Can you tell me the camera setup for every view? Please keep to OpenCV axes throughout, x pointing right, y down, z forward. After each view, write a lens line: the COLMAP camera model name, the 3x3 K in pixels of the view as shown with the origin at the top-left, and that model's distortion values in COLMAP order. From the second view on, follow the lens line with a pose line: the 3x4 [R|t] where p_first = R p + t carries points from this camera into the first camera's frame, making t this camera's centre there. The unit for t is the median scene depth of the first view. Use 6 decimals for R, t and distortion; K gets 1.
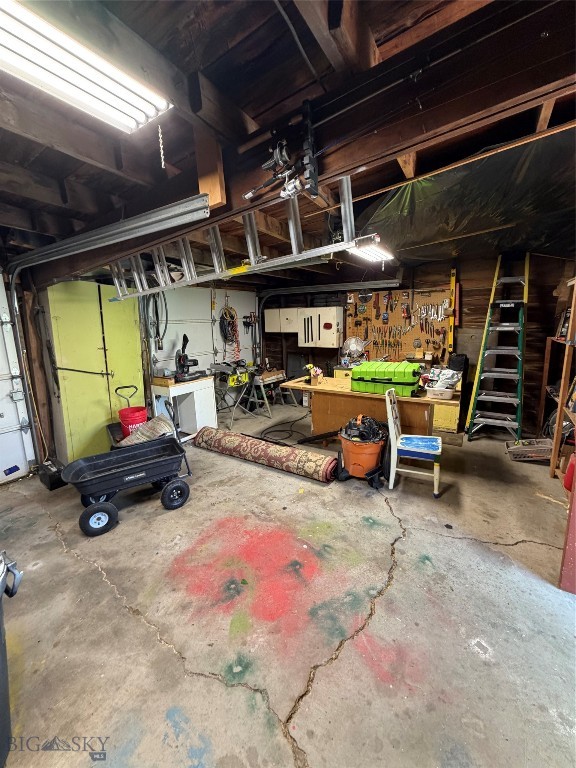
lens RADIAL K [[304.2, 0, 289.2], [0, 304.2, 382.5], [0, 0, 1]] dist [-0.005929, 0.000856]
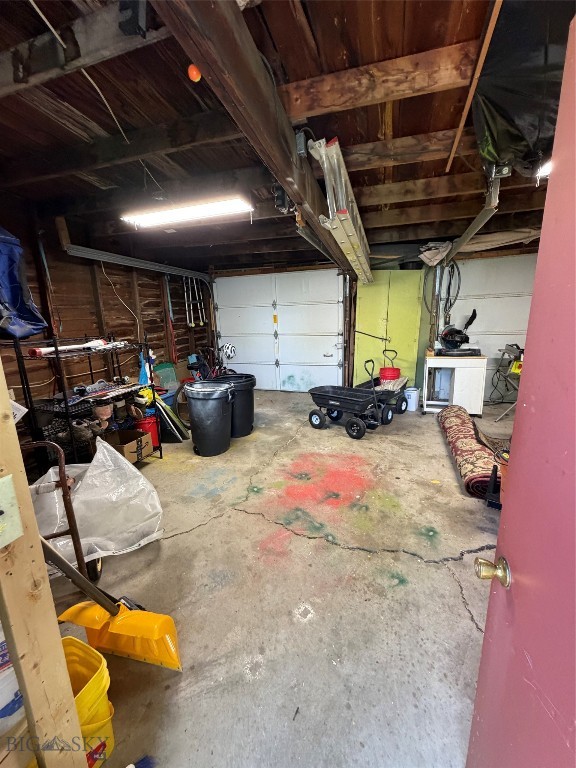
lens RADIAL K [[304.2, 0, 290.7], [0, 304.2, 382.9], [0, 0, 1]] dist [-0.005929, 0.000856]
pose [[0.257659, 0.225313, -0.939599, 0.840326], [-0.161615, 0.968782, 0.187992, -0.037691], [0.952624, 0.103416, 0.286029, 0.344816]]
